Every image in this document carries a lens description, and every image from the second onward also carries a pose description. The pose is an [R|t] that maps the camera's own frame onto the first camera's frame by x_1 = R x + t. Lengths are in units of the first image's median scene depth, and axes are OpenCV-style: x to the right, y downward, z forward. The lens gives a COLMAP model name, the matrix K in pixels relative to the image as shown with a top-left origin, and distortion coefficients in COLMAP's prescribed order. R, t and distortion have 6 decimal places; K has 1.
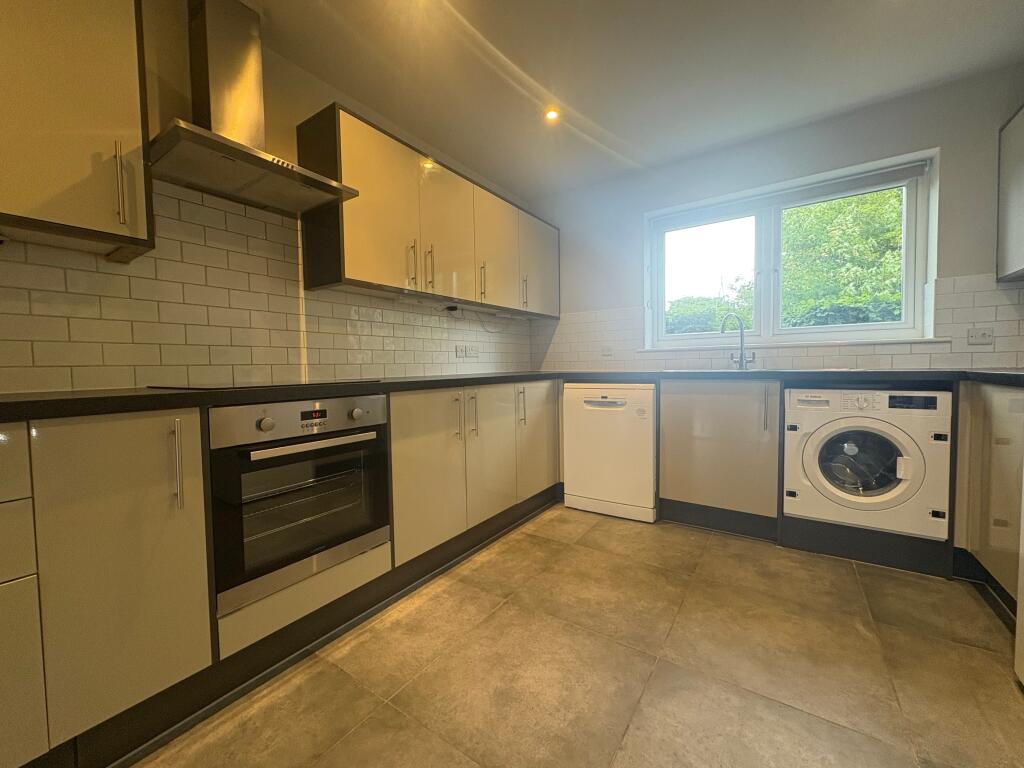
lens RADIAL K [[405.2, 0, 512.6], [0, 405.2, 384.3], [0, 0, 1]] dist [0.002629, -0.000854]
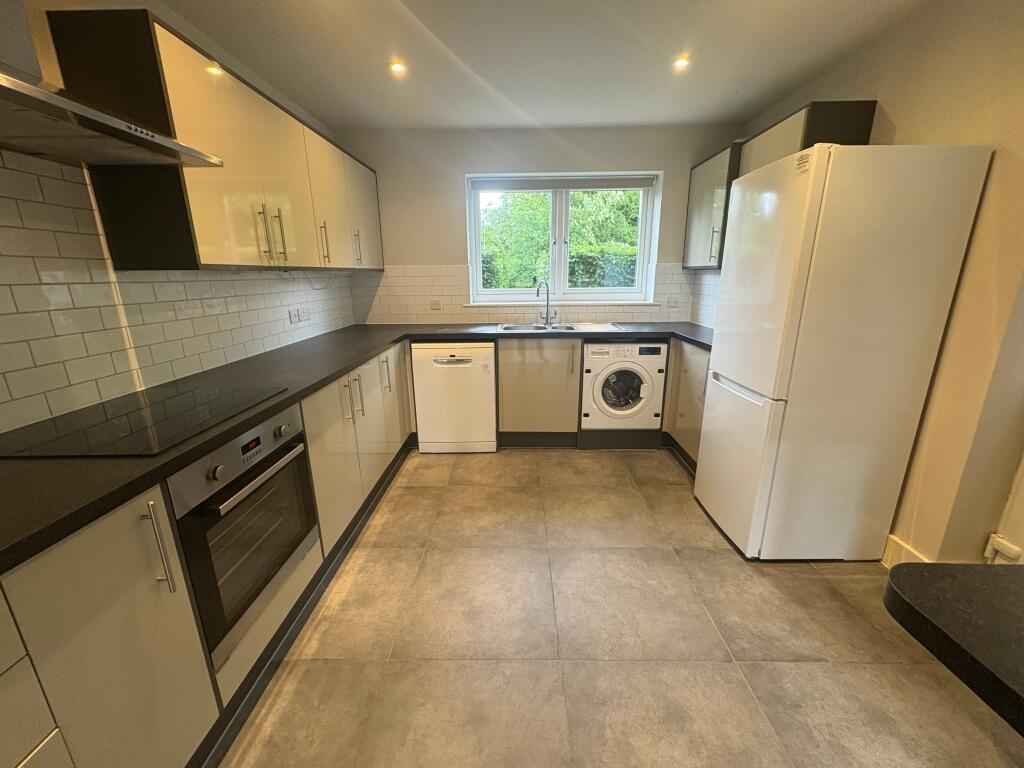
lens RADIAL K [[405.2, 0, 512.9], [0, 405.2, 382.8], [0, 0, 1]] dist [0.002629, -0.000854]
pose [[0.835751, -0.133357, 0.532670, -0.348986], [0.020613, 0.976997, 0.212256, -0.186465], [-0.548722, -0.166414, 0.819274, -0.044923]]
